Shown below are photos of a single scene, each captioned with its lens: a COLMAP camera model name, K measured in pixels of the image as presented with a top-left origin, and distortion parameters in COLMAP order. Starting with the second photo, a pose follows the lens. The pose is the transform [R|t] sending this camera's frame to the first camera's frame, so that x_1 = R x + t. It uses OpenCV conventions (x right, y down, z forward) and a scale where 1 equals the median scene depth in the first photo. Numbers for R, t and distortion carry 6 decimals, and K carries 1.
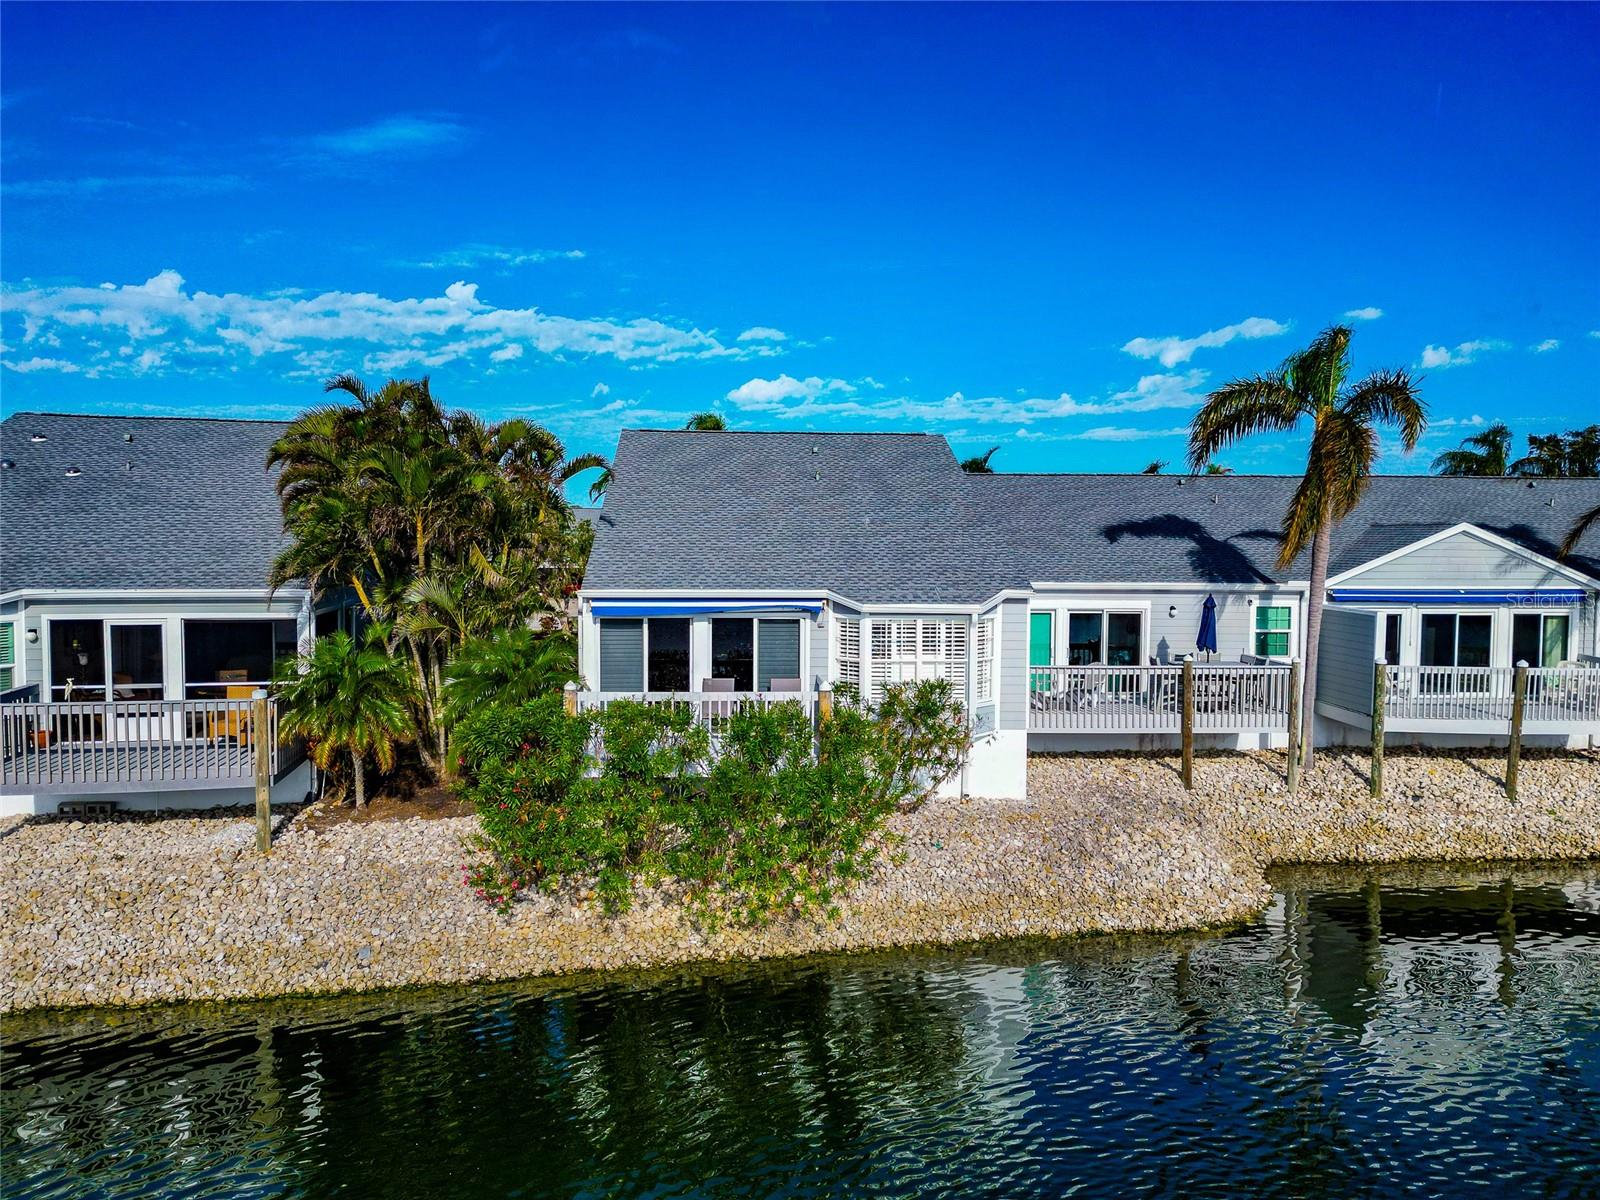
lens RADIAL K [[1128.9, 0, 800.0], [0, 1128.9, 600.0], [0, 0, 1]] dist [0.056443, -0.044810]
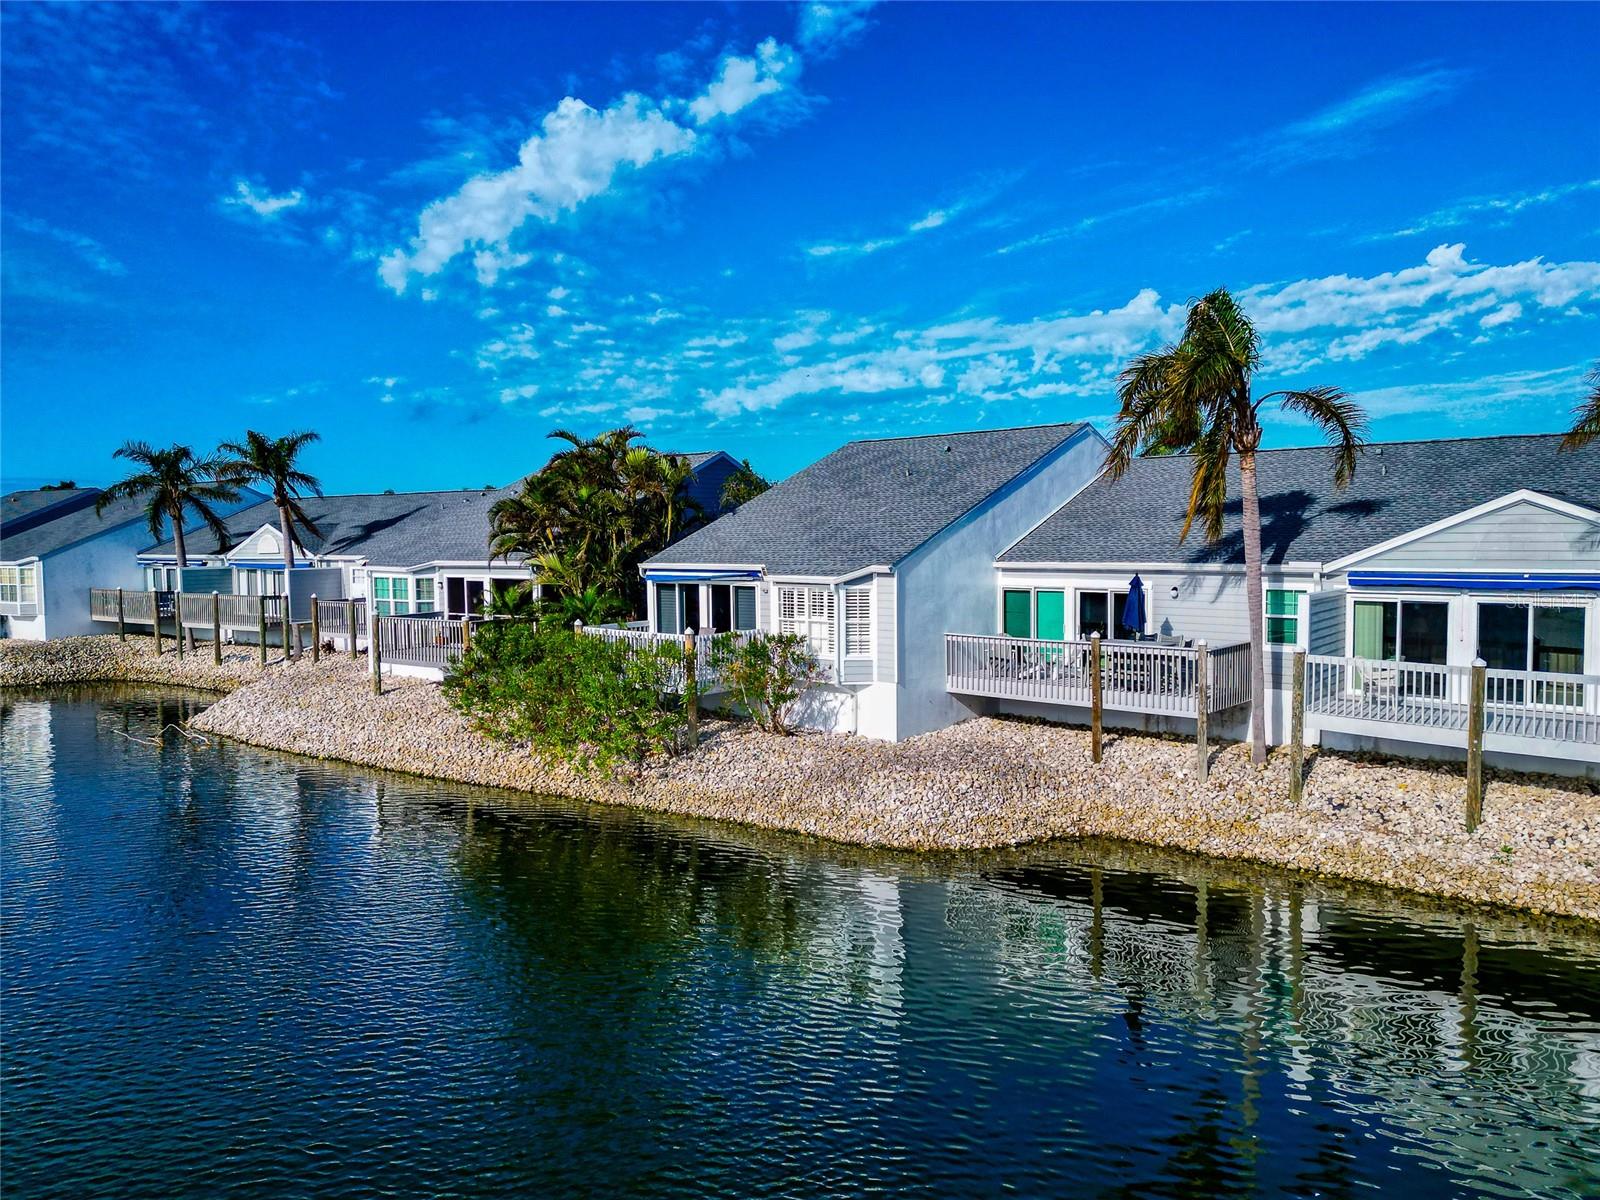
lens RADIAL K [[1128.9, 0, 800.0], [0, 1128.9, 600.0], [0, 0, 1]] dist [0.056443, -0.044810]
pose [[0.703554, 0.028547, -0.710068, 0.861566], [-0.023254, 0.999583, 0.017146, 0.007837], [0.710261, 0.004448, 0.703924, 0.081970]]
